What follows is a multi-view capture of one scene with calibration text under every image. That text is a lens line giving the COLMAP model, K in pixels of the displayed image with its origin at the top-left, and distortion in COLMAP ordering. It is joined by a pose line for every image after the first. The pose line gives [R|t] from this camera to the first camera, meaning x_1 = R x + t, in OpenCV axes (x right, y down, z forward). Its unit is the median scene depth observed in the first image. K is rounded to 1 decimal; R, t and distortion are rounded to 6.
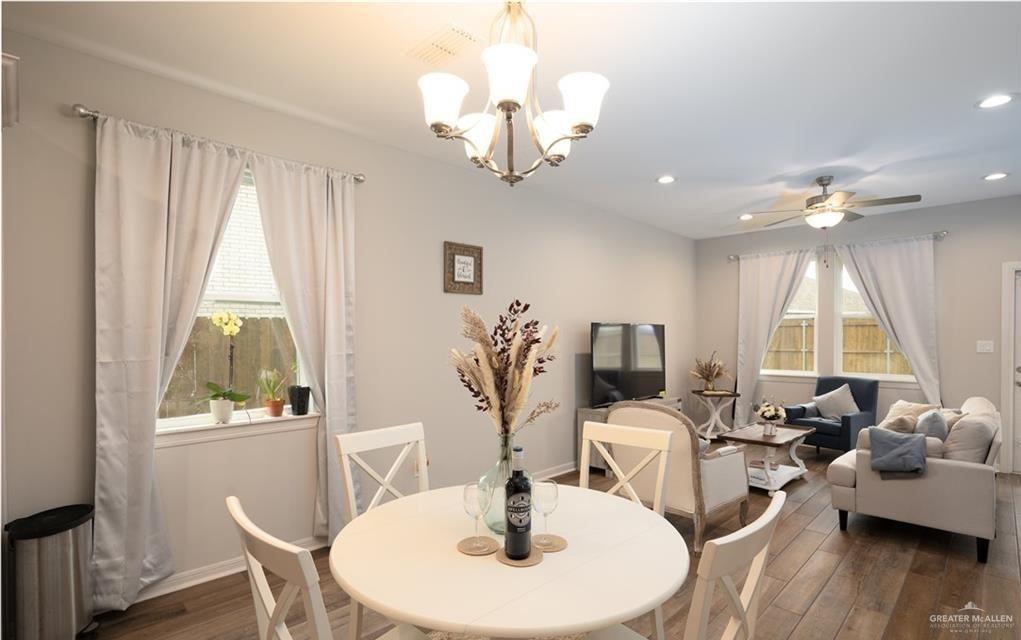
lens RADIAL K [[506.1, 0, 511.0], [0, 506.1, 332.7], [0, 0, 1]] dist [-0.003229, -0.000660]
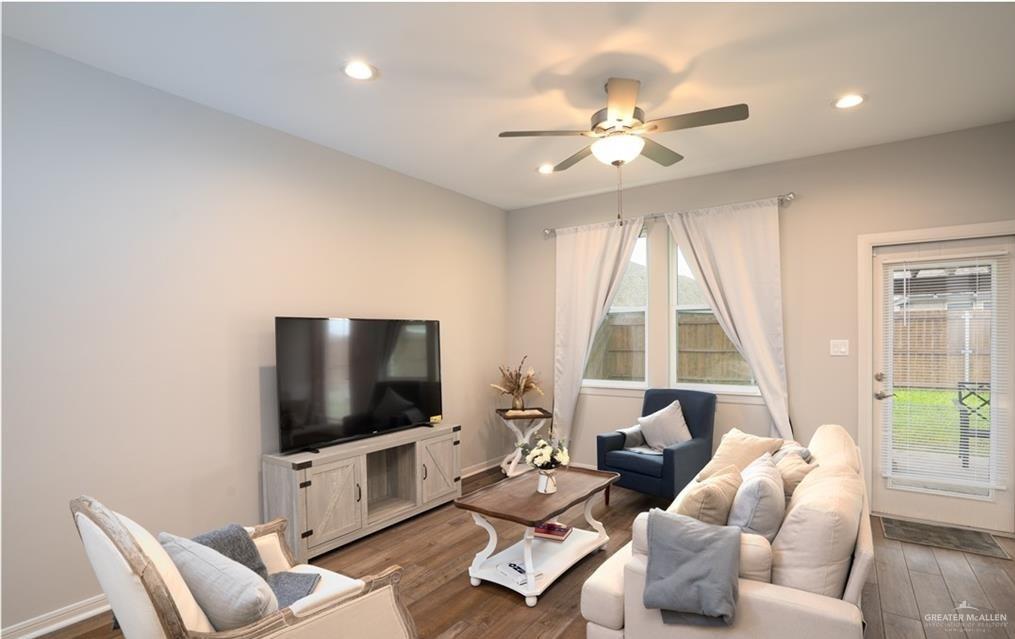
lens RADIAL K [[503.1, 0, 508.0], [0, 503.1, 332.1], [0, 0, 1]] dist [-0.003229, -0.000660]
pose [[0.985530, -0.004858, 0.169432, 0.302105], [0.004636, 0.999988, 0.001709, -0.000473], [-0.169439, -0.000899, 0.985540, 0.323738]]
